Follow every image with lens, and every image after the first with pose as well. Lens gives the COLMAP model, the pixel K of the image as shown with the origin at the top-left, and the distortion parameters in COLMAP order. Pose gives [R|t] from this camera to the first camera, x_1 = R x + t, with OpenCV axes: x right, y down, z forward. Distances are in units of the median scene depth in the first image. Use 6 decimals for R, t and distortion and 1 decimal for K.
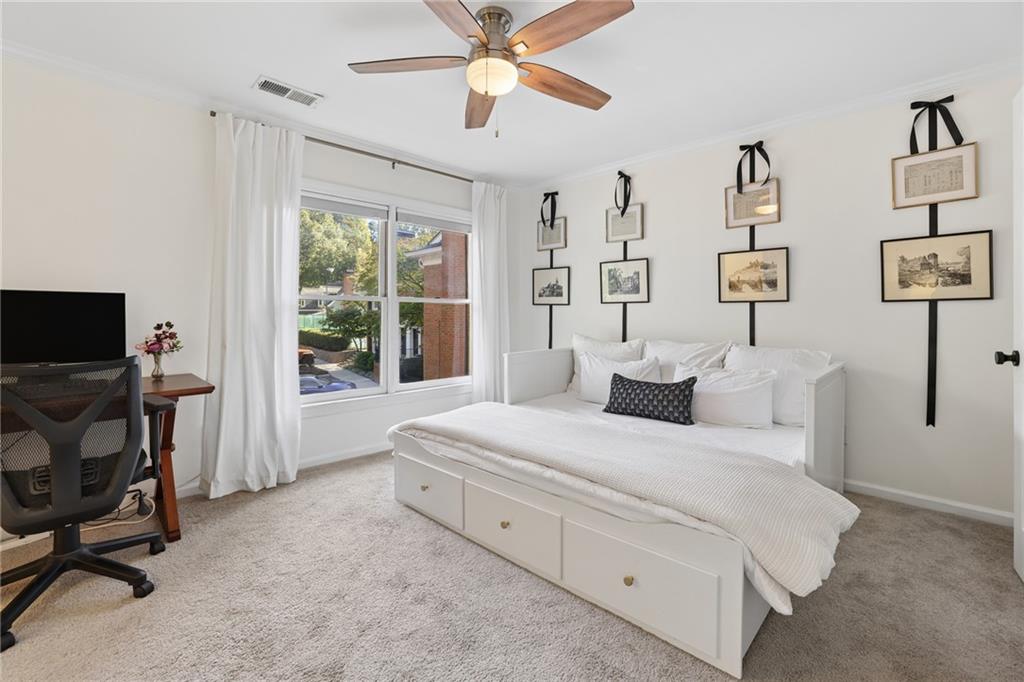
lens RADIAL K [[442.0, 0, 508.4], [0, 442.0, 307.9], [0, 0, 1]] dist [-0.055386, 0.026462]
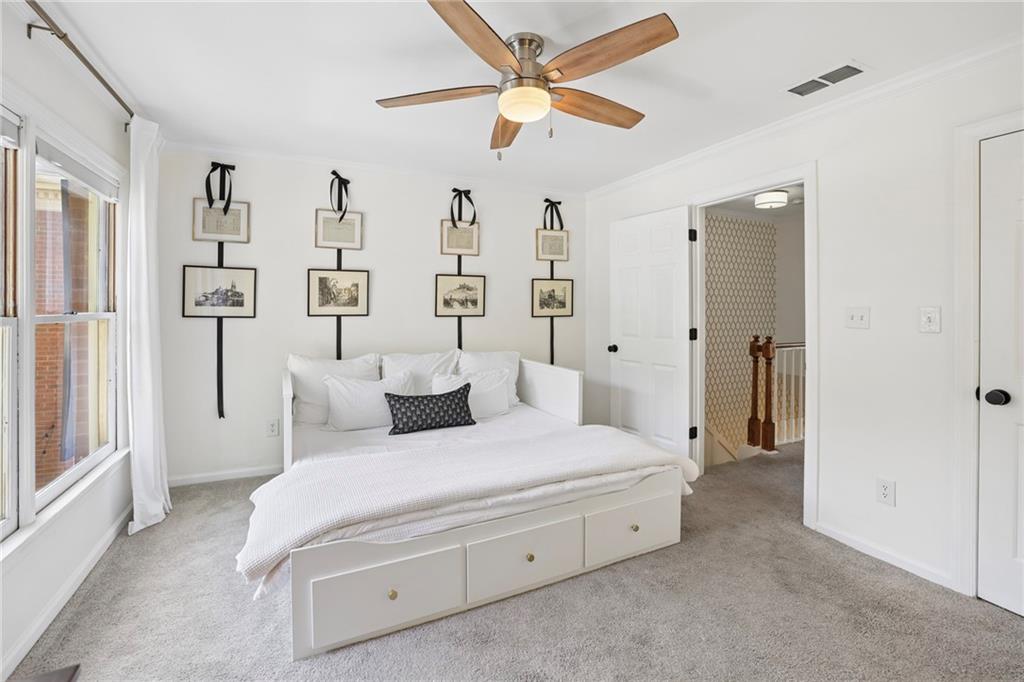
lens RADIAL K [[442.0, 0, 508.4], [0, 442.0, 307.9], [0, 0, 1]] dist [-0.055386, 0.026462]
pose [[0.353243, -0.004021, 0.935523, -0.587682], [-0.016549, 0.999807, 0.010546, -0.054528], [-0.935385, -0.019207, 0.353109, 0.429587]]
